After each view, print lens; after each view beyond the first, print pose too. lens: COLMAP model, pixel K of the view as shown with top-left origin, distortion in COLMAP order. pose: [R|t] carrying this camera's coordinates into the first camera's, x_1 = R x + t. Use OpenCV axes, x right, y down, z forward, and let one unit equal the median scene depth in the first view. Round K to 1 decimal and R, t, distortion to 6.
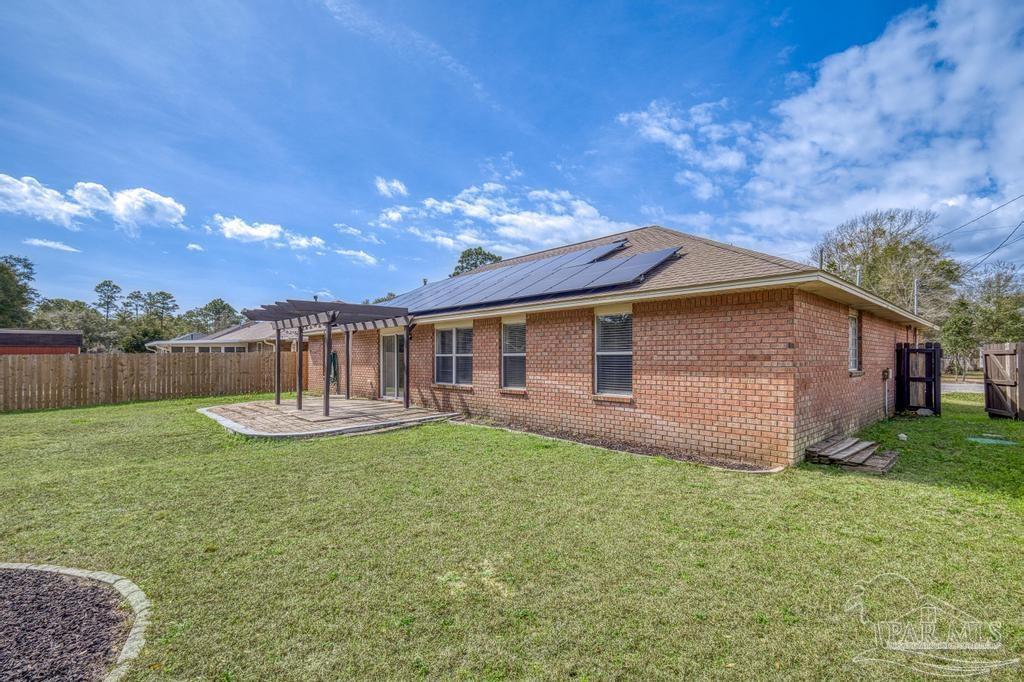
lens RADIAL K [[441.4, 0, 510.9], [0, 441.4, 354.4], [0, 0, 1]] dist [0.002377, 0.001250]
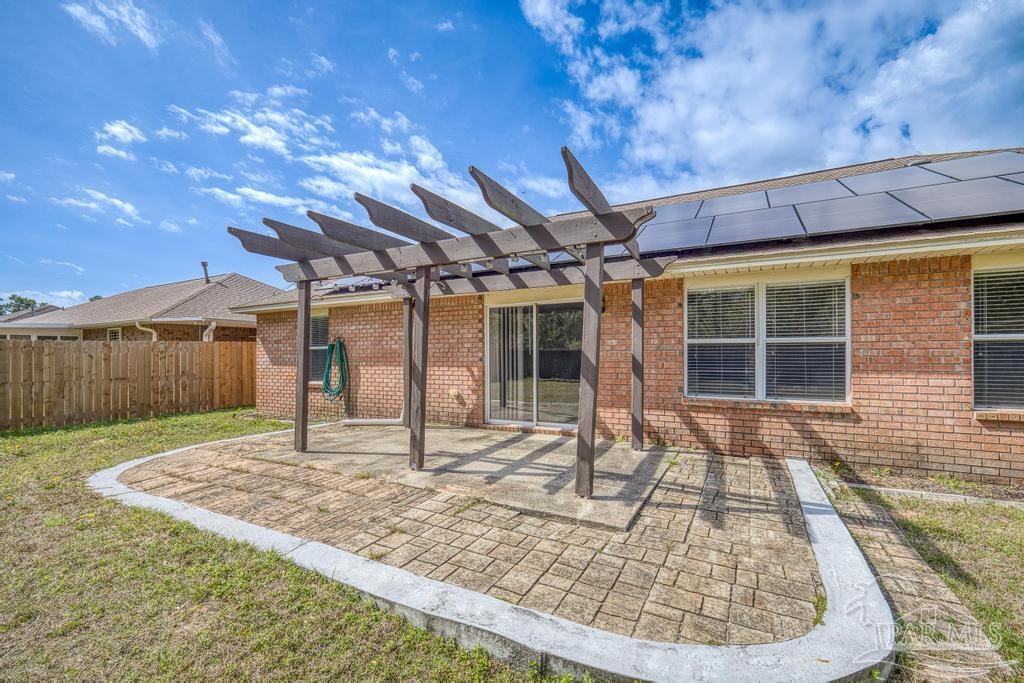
lens RADIAL K [[441.4, 0, 510.9], [0, 441.4, 354.9], [0, 0, 1]] dist [0.002377, 0.001250]
pose [[0.955753, -0.002028, 0.294163, -0.522790], [0.000080, 0.999978, 0.006633, 0.013945], [-0.294170, -0.006316, 0.955732, 0.594930]]
